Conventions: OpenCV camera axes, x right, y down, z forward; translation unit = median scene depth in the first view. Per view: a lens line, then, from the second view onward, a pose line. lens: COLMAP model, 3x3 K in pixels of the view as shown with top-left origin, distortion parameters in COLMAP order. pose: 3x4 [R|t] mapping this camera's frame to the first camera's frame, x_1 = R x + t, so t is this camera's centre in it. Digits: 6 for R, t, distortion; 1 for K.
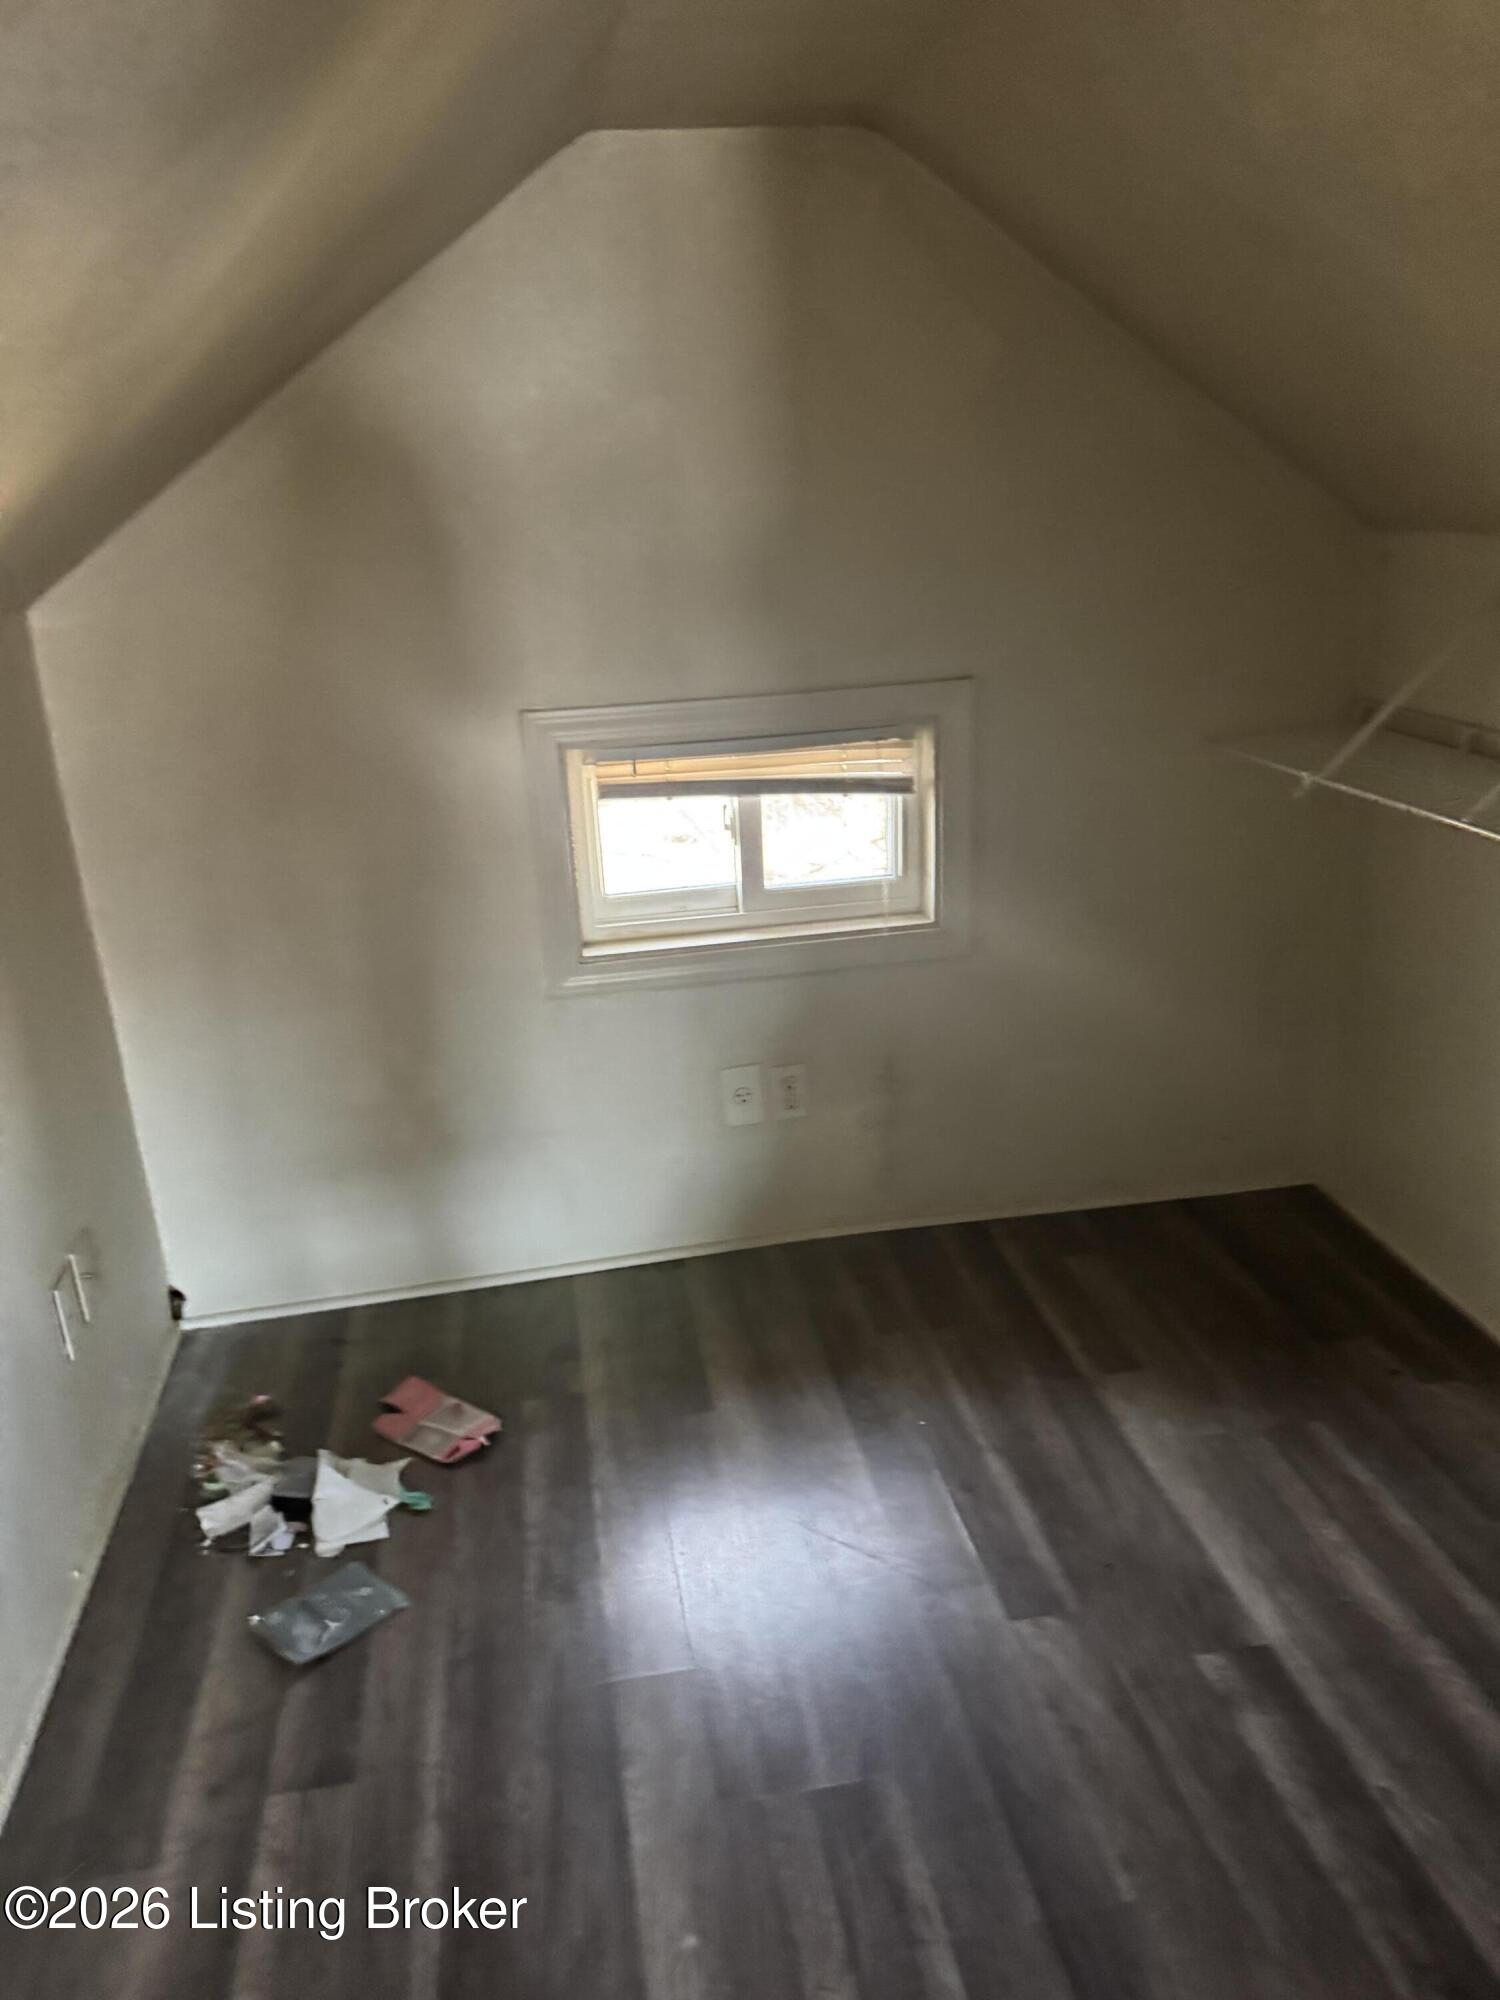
lens RADIAL K [[1488.5, 0, 750.0], [0, 1488.5, 1000.0], [0, 0, 1]] dist [0.065693, -0.000529]
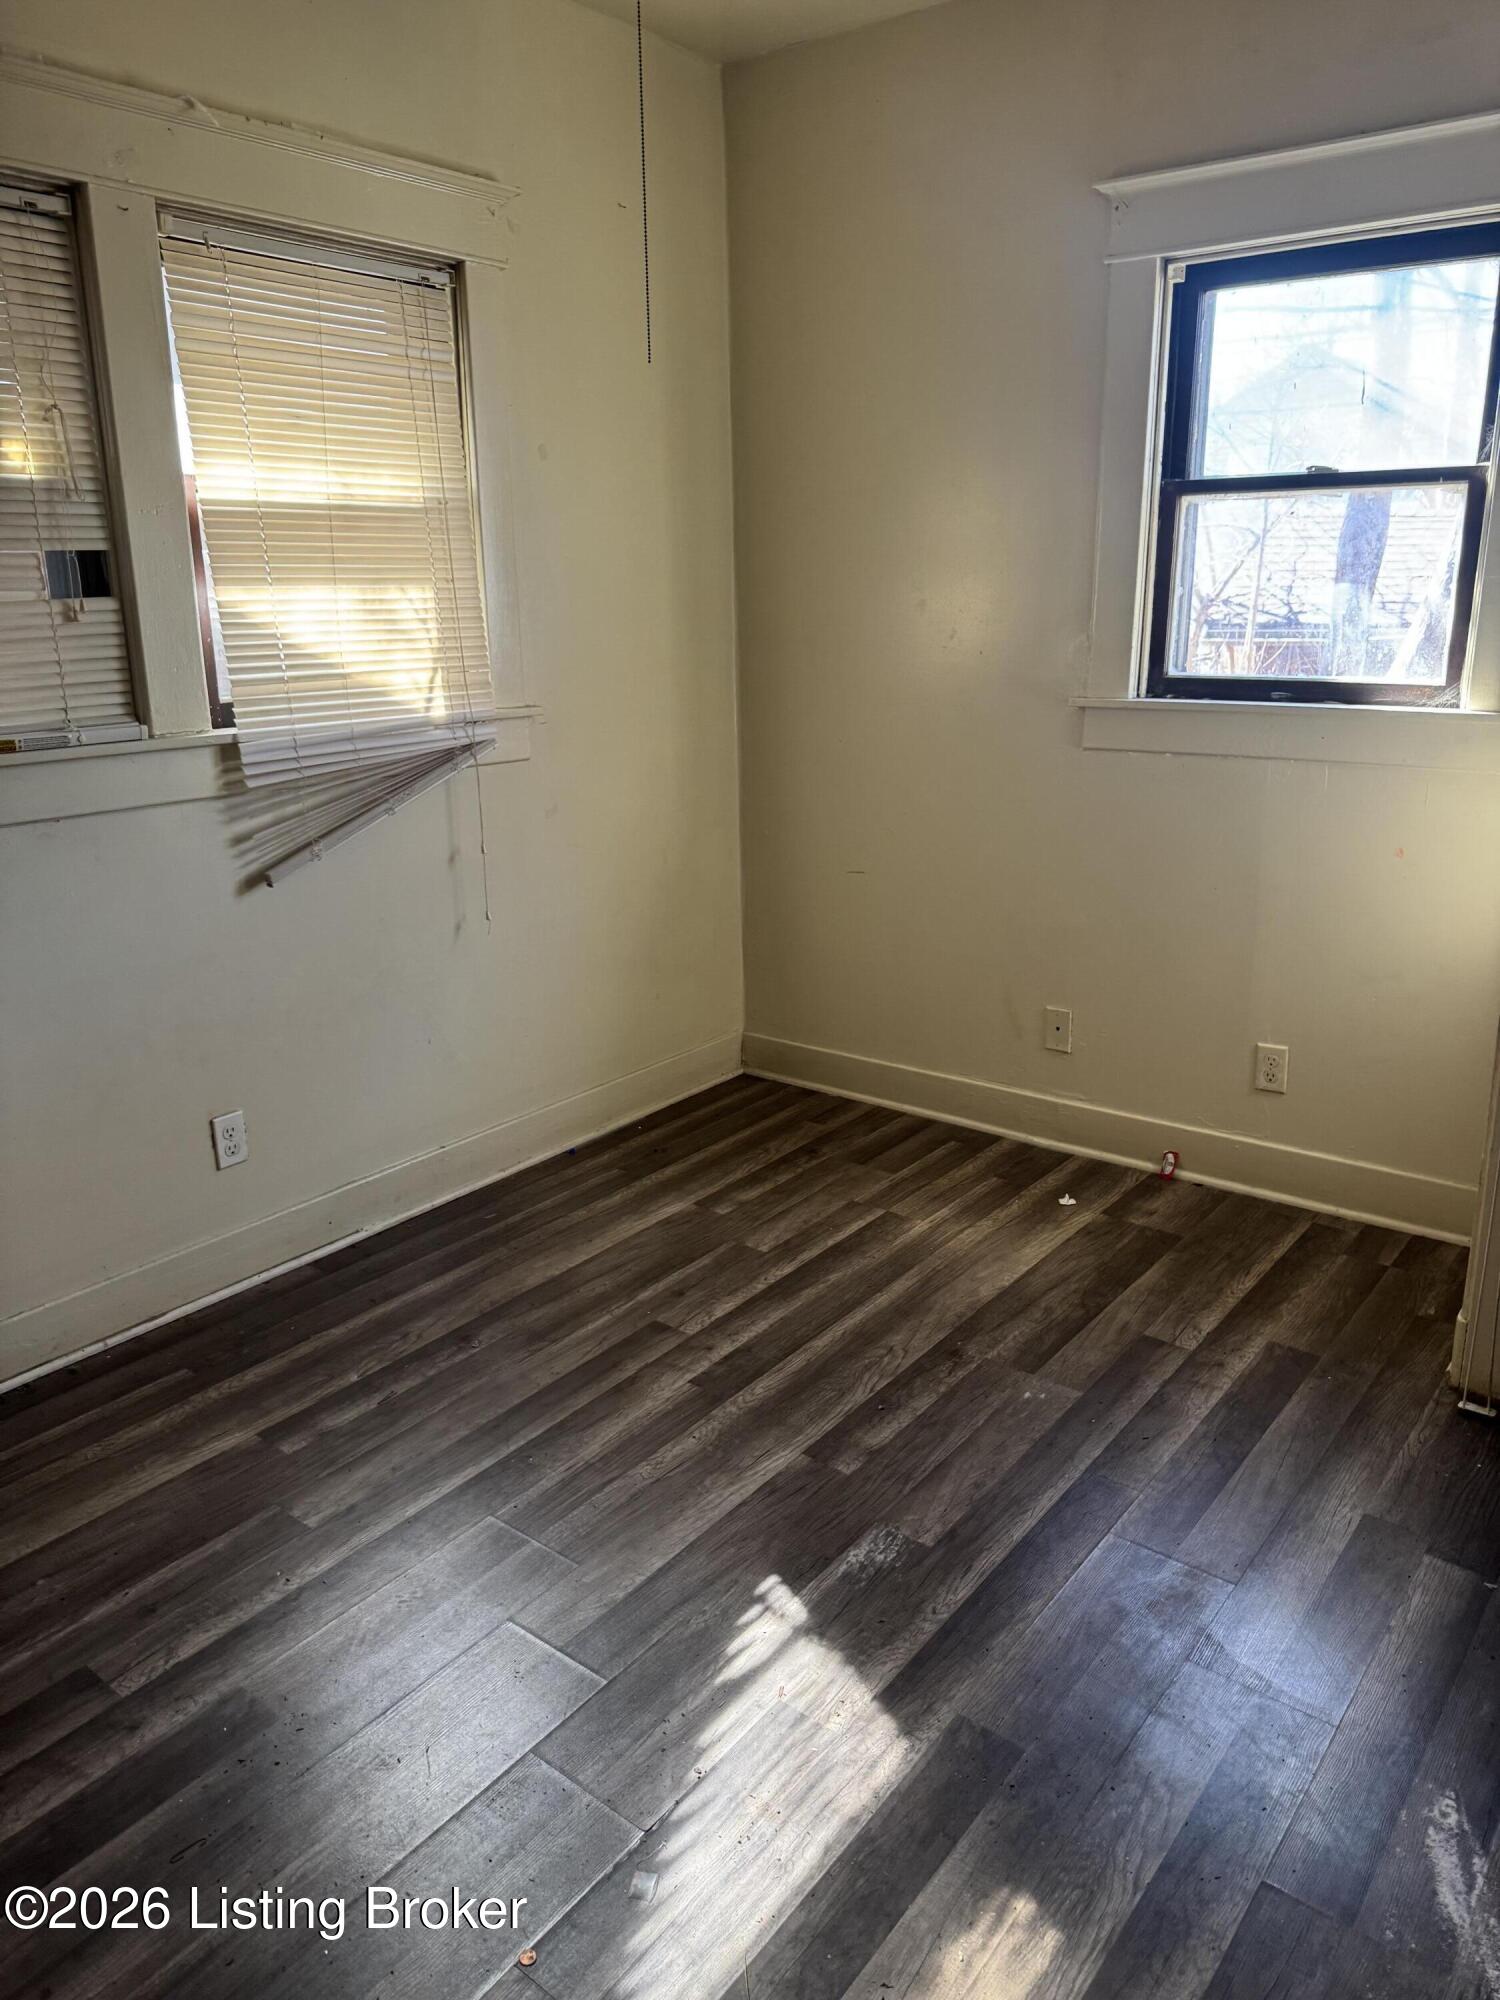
lens RADIAL K [[1488.5, 0, 750.0], [0, 1488.5, 1000.0], [0, 0, 1]] dist [0.065693, -0.000529]
pose [[-0.686340, -0.131865, 0.715227, -1.011534], [0.289396, 0.852699, 0.434919, -0.582491], [-0.667224, 0.505486, -0.547080, 1.859344]]
